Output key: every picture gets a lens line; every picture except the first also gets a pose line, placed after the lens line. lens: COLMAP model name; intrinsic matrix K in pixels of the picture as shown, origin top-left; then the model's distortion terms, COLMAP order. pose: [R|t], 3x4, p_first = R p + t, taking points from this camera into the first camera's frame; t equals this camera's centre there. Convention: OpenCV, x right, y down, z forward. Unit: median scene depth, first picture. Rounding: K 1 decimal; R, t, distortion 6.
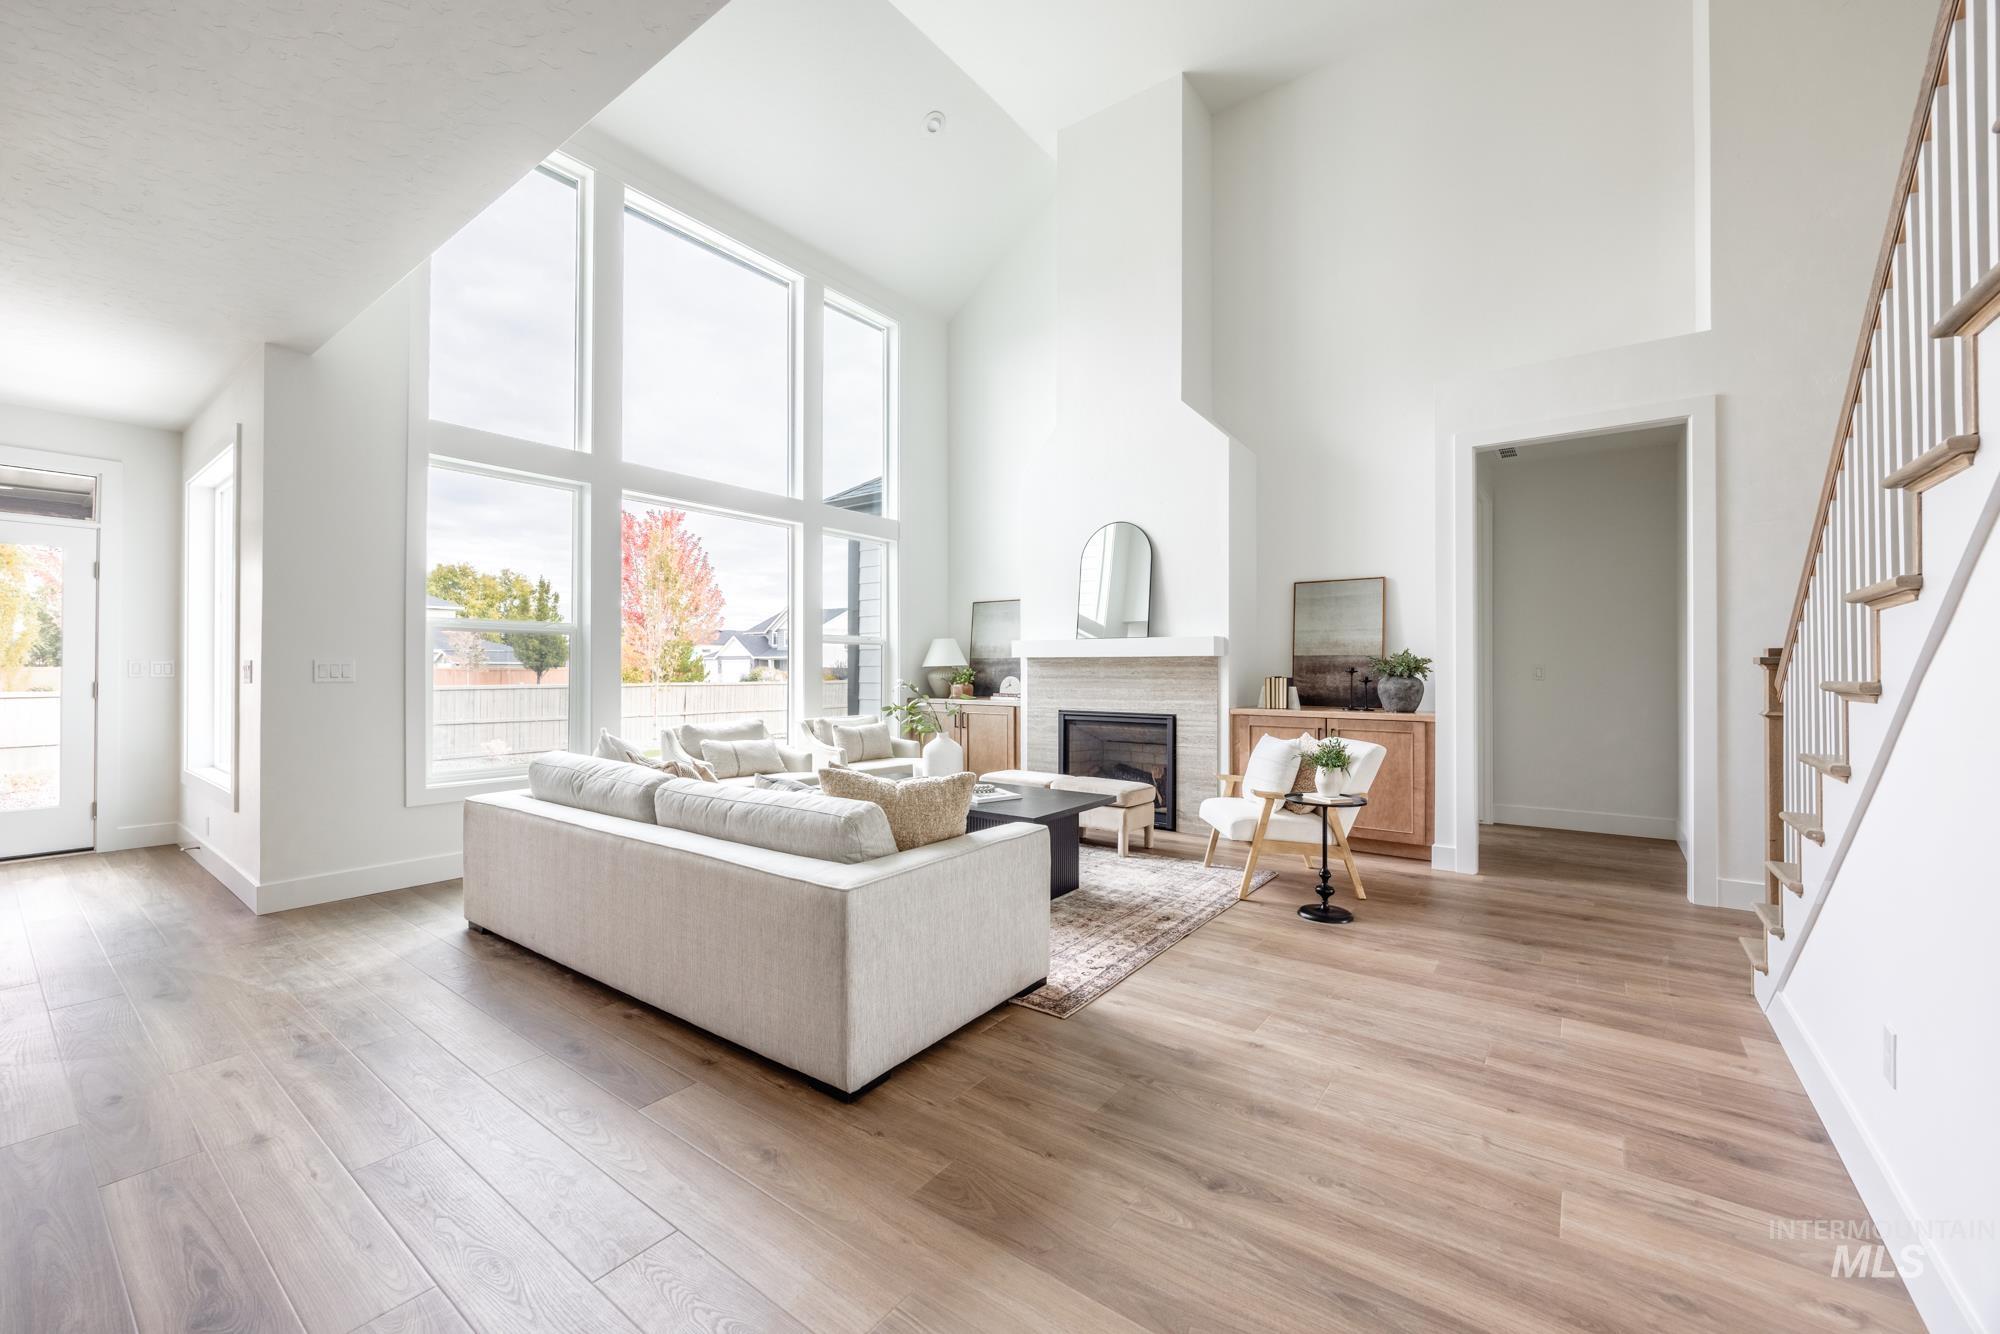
lens RADIAL K [[792.5, 0, 967.5], [0, 792.5, 659.9], [0, 0, 1]] dist [-0.003766, -0.000451]
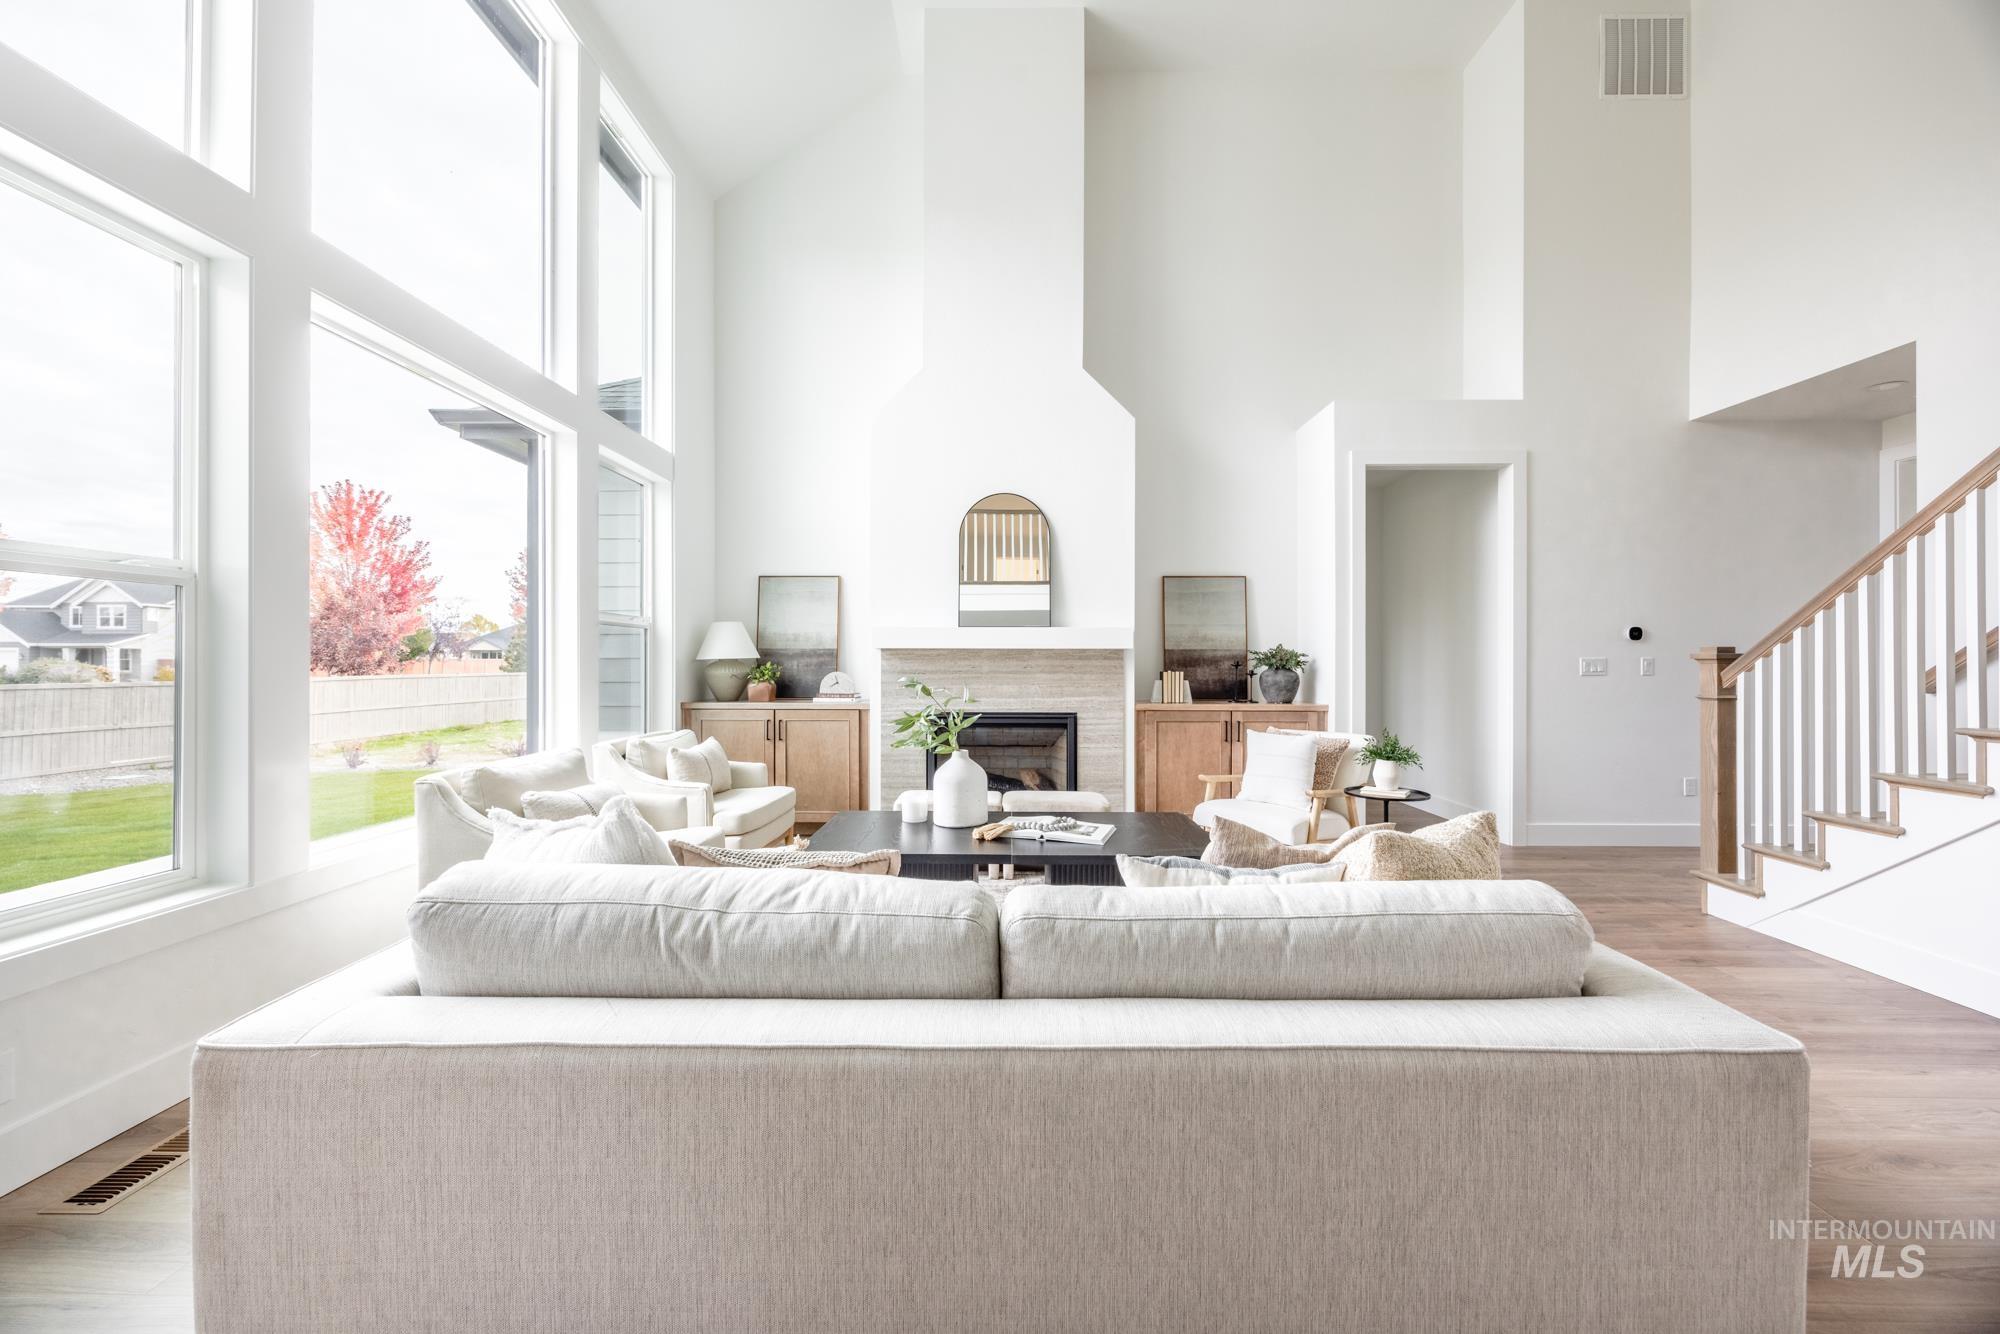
lens RADIAL K [[792.5, 0, 999.1], [0, 792.5, 666.7], [0, 0, 1]] dist [-0.003766, -0.000451]
pose [[0.799799, -0.003168, 0.600260, -0.347451], [-0.006983, 0.999869, 0.014582, 0.003406], [-0.600228, -0.015854, 0.799672, 0.320906]]
